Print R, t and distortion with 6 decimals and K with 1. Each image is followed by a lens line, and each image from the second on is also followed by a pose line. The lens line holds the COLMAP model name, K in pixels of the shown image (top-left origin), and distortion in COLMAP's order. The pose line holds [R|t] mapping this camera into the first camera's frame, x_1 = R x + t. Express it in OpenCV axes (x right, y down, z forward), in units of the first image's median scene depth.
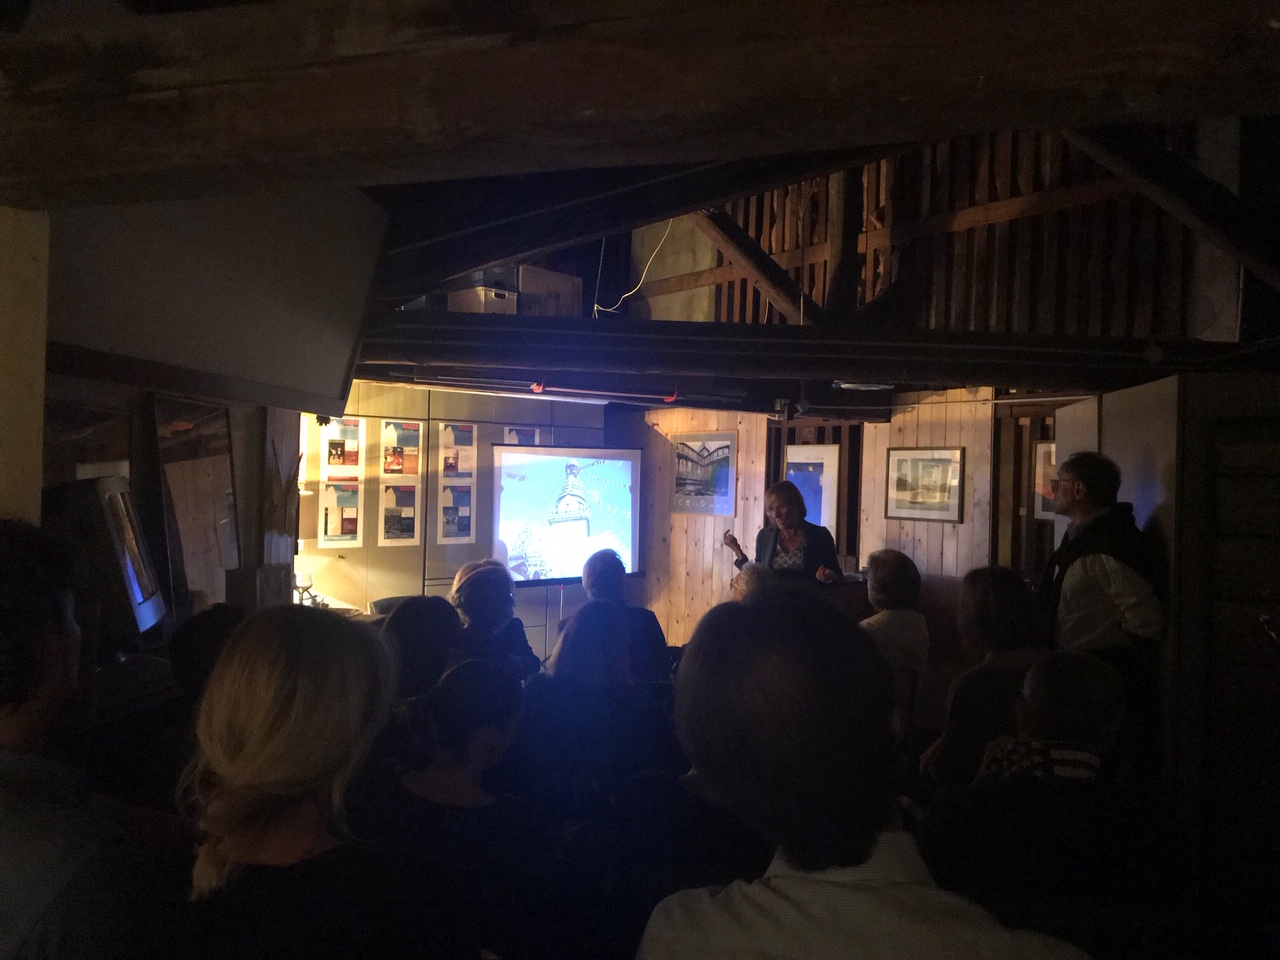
lens RADIAL K [[1061.4, 0, 656.4], [0, 1061.4, 473.1], [0, 0, 1]] dist [0.042769, -0.059588]
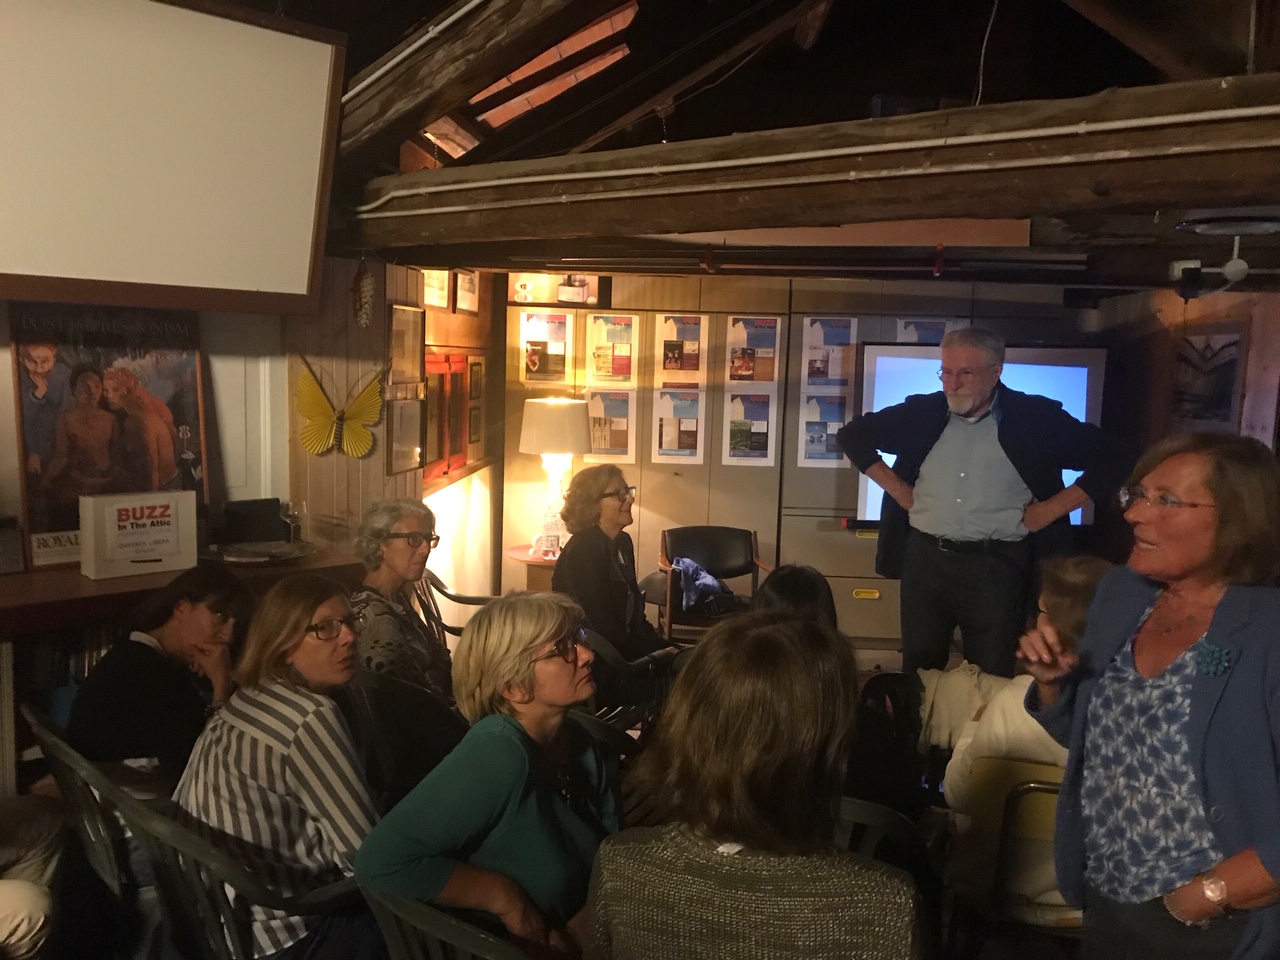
lens RADIAL K [[1061.4, 0, 636.6], [0, 1061.4, 479.9], [0, 0, 1]] dist [0.042769, -0.059588]
pose [[0.746166, 0.077343, -0.661252, 0.251132], [-0.009015, 0.994312, 0.106127, -0.009351], [0.665698, -0.073228, 0.742619, 0.313825]]
